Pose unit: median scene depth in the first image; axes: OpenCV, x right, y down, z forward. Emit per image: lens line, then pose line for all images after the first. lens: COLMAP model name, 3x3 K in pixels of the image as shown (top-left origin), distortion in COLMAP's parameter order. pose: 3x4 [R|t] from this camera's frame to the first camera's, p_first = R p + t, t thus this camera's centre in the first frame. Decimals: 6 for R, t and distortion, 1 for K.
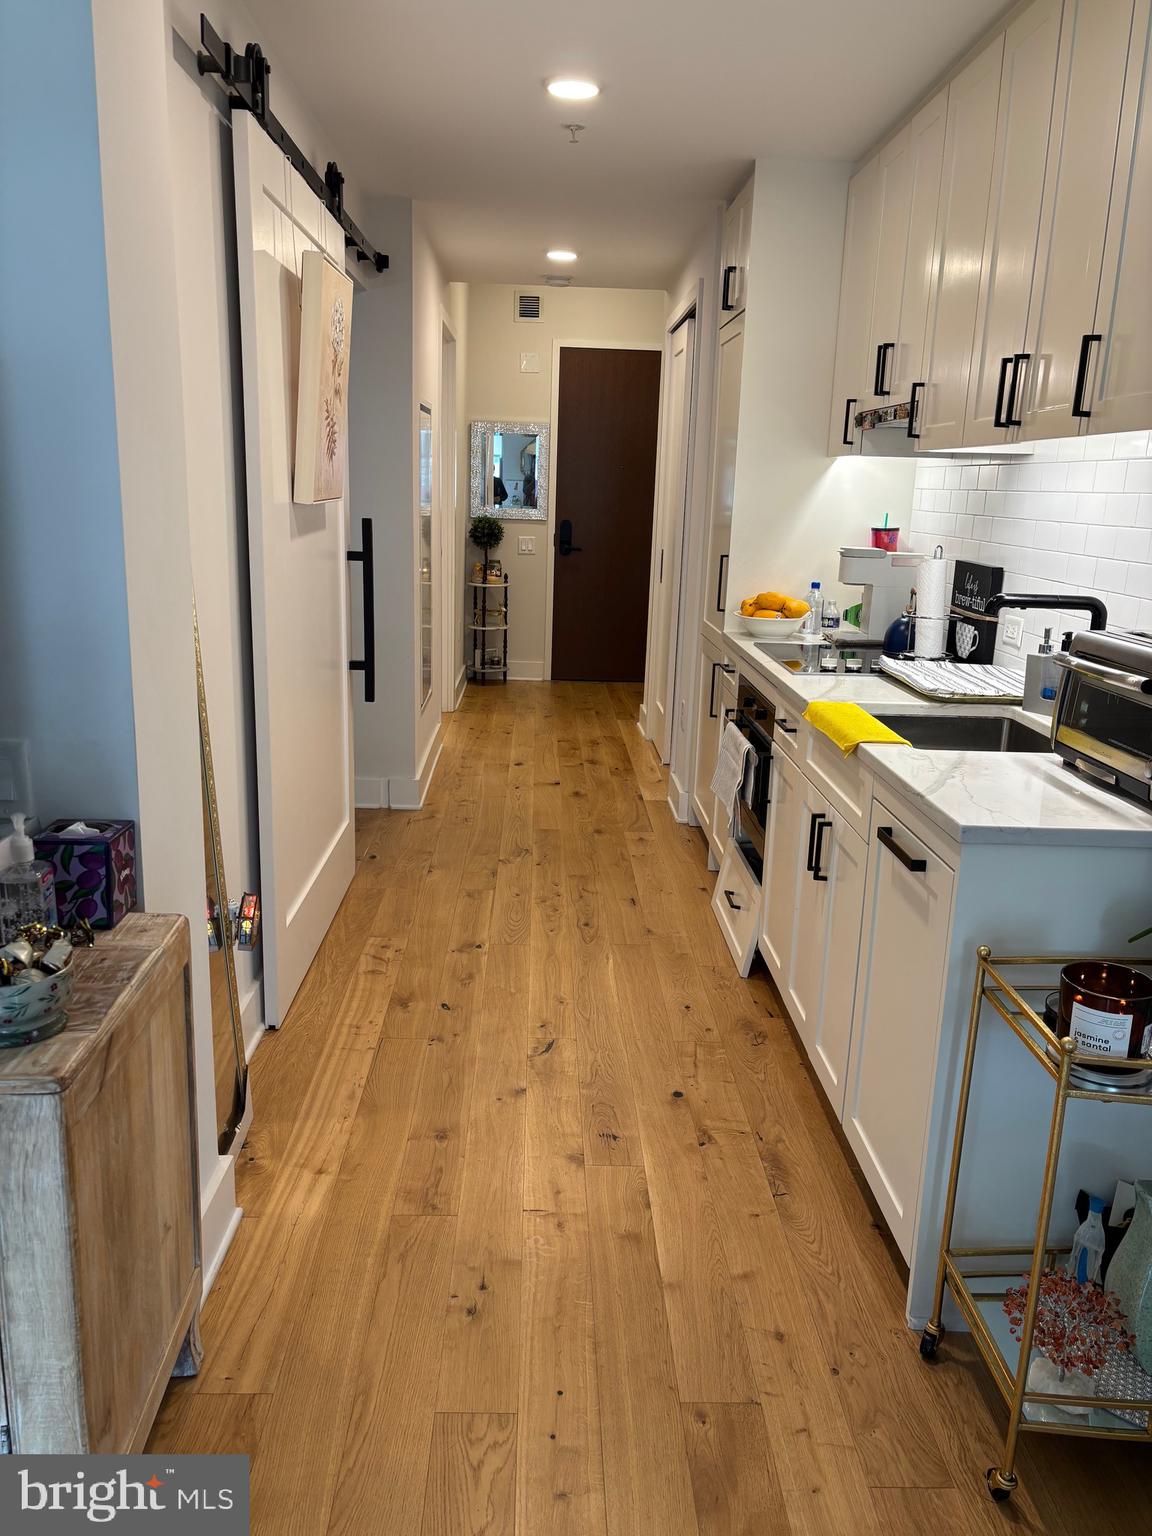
lens RADIAL K [[1170.8, 0, 579.9], [0, 1170.8, 762.6], [0, 0, 1]] dist [0.072093, -0.047252]
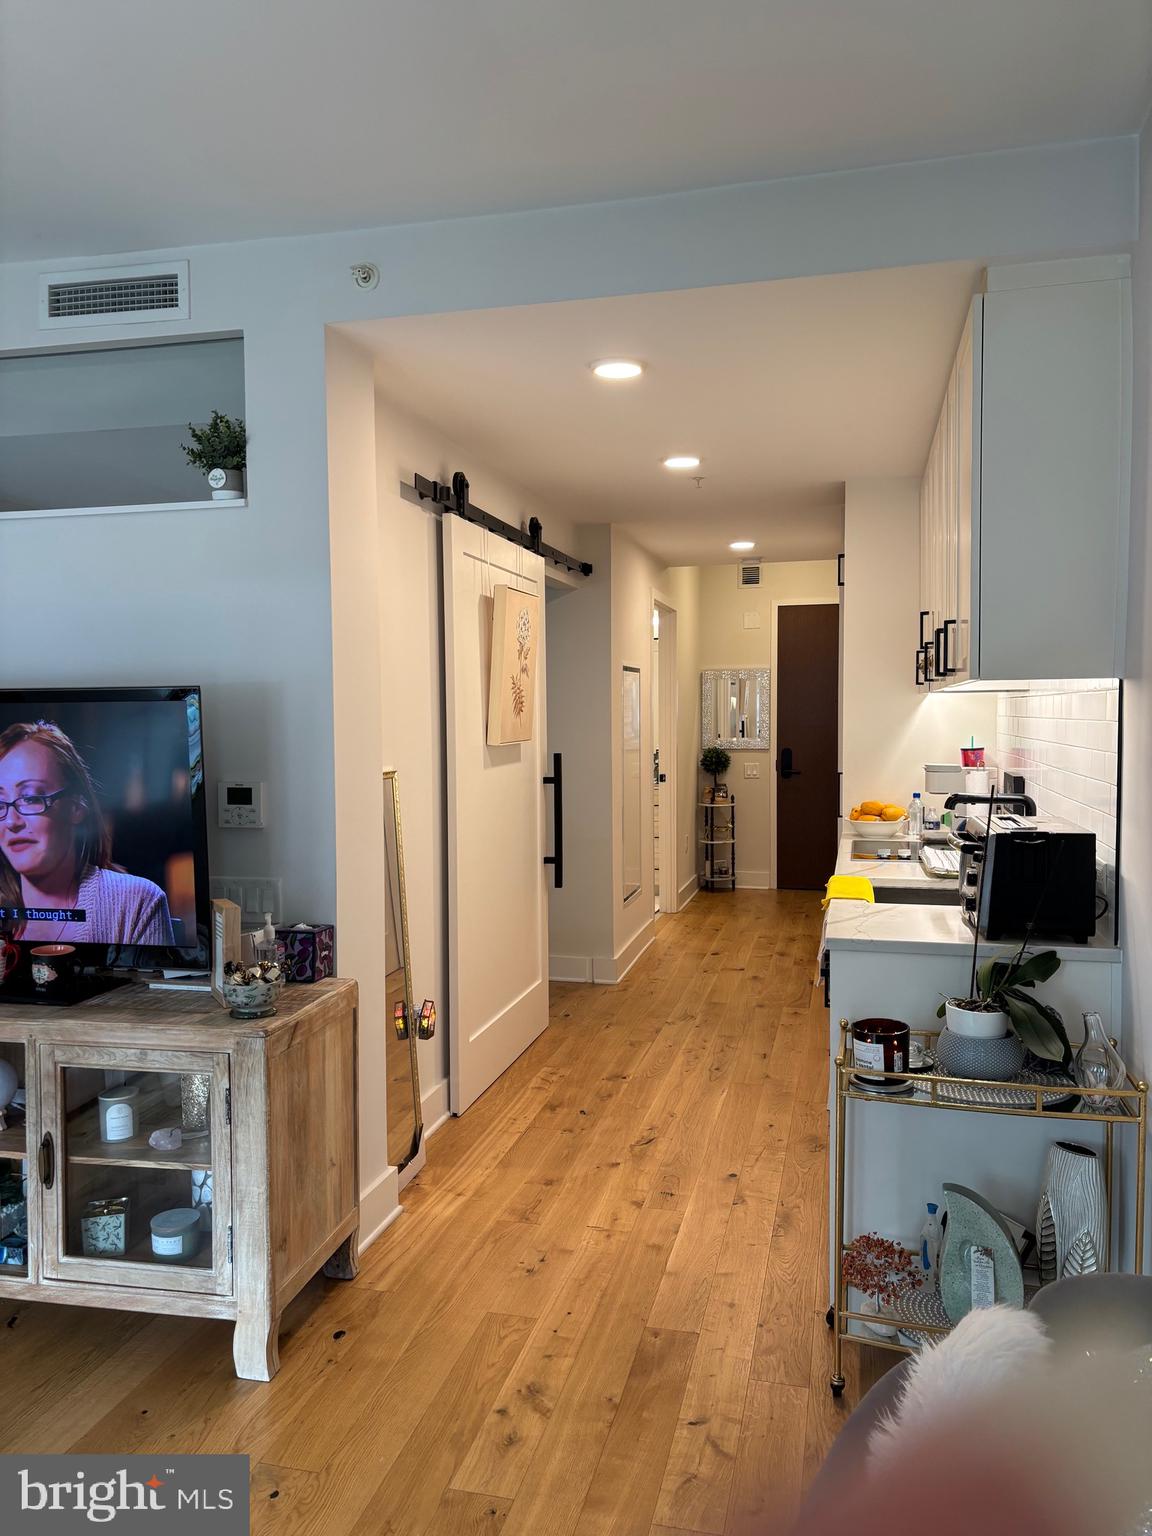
lens RADIAL K [[1170.8, 0, 573.1], [0, 1170.8, 769.5], [0, 0, 1]] dist [0.072093, -0.047252]
pose [[0.963078, -0.025148, -0.268044, 0.249511], [-0.025582, 0.982574, -0.184102, 0.076101], [0.268003, 0.184162, 0.945652, -0.339462]]
